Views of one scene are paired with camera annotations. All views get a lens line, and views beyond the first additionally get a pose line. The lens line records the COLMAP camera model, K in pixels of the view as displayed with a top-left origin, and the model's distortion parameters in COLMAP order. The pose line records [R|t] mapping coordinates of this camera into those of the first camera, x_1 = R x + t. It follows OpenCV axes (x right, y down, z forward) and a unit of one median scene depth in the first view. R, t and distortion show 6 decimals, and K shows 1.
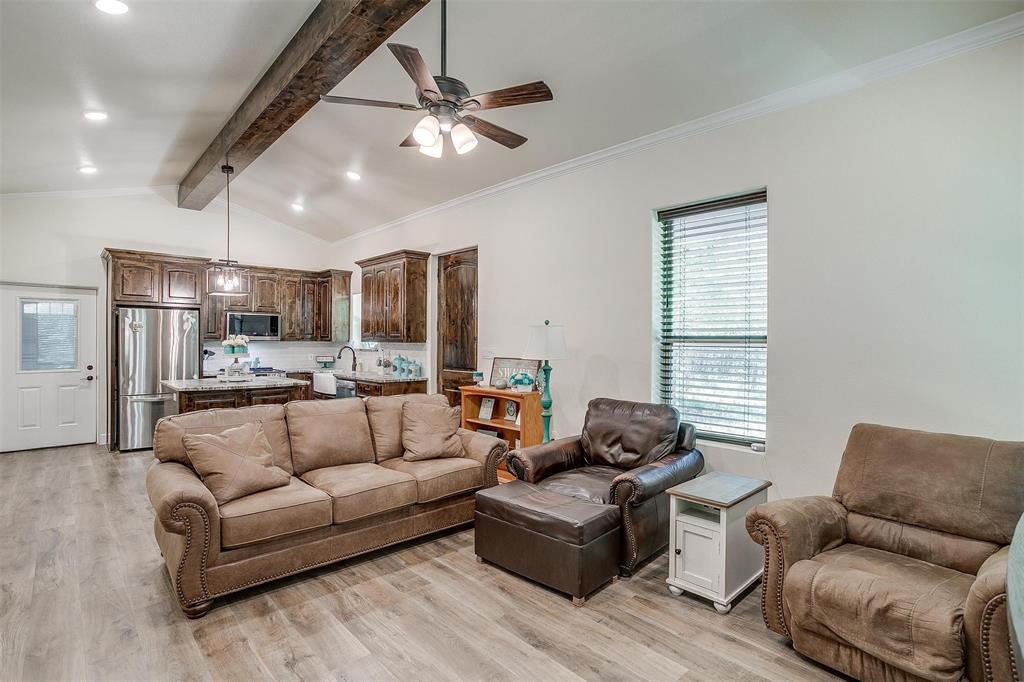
lens RADIAL K [[504.7, 0, 507.6], [0, 504.7, 345.5], [0, 0, 1]] dist [-0.049618, 0.029129]
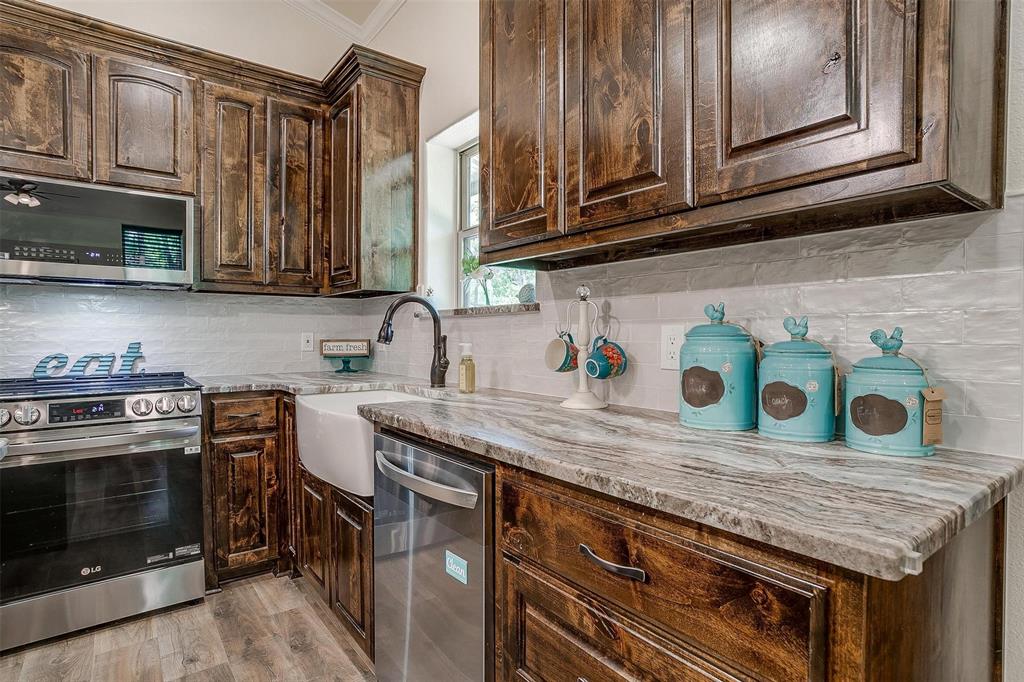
lens RADIAL K [[539.5, 0, 512.0], [0, 539.5, 341.0], [0, 0, 1]] dist [-0.051820, 0.030796]
pose [[0.996028, -0.006998, -0.088764, -0.283785], [0.007202, 0.999972, 0.001975, 0.029843], [0.088748, -0.002606, 0.996051, 0.840792]]
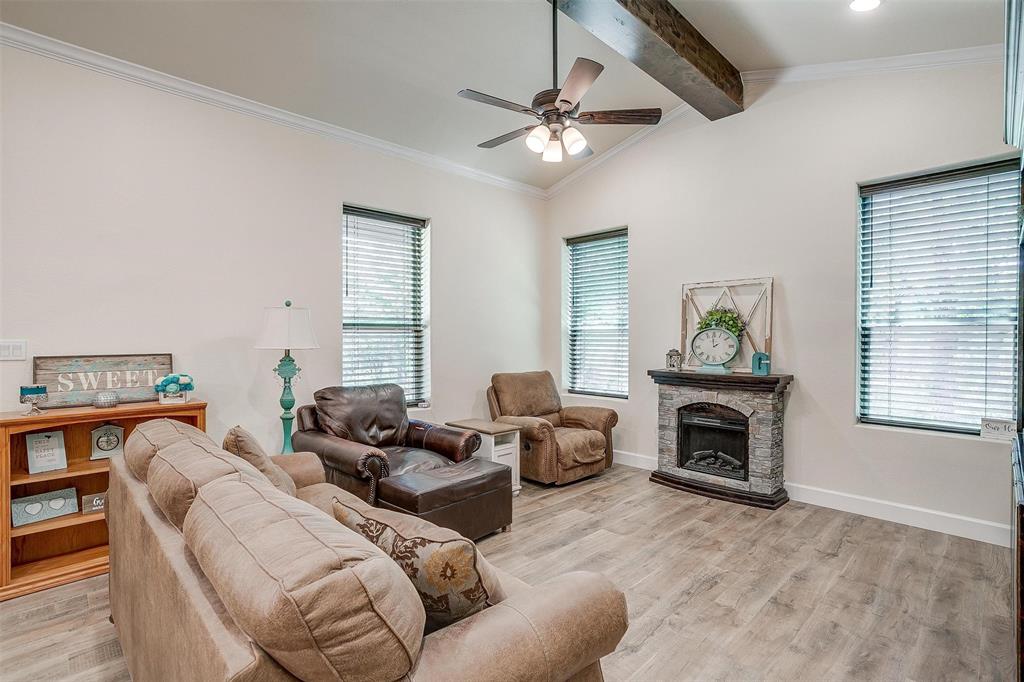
lens RADIAL K [[502.8, 0, 518.0], [0, 502.8, 332.8], [0, 0, 1]] dist [-0.054945, 0.028427]
pose [[-0.044914, -0.001895, 0.998989, -0.478127], [0.012053, 0.999924, 0.002438, 0.002258], [-0.998918, 0.012150, -0.044888, 0.426632]]
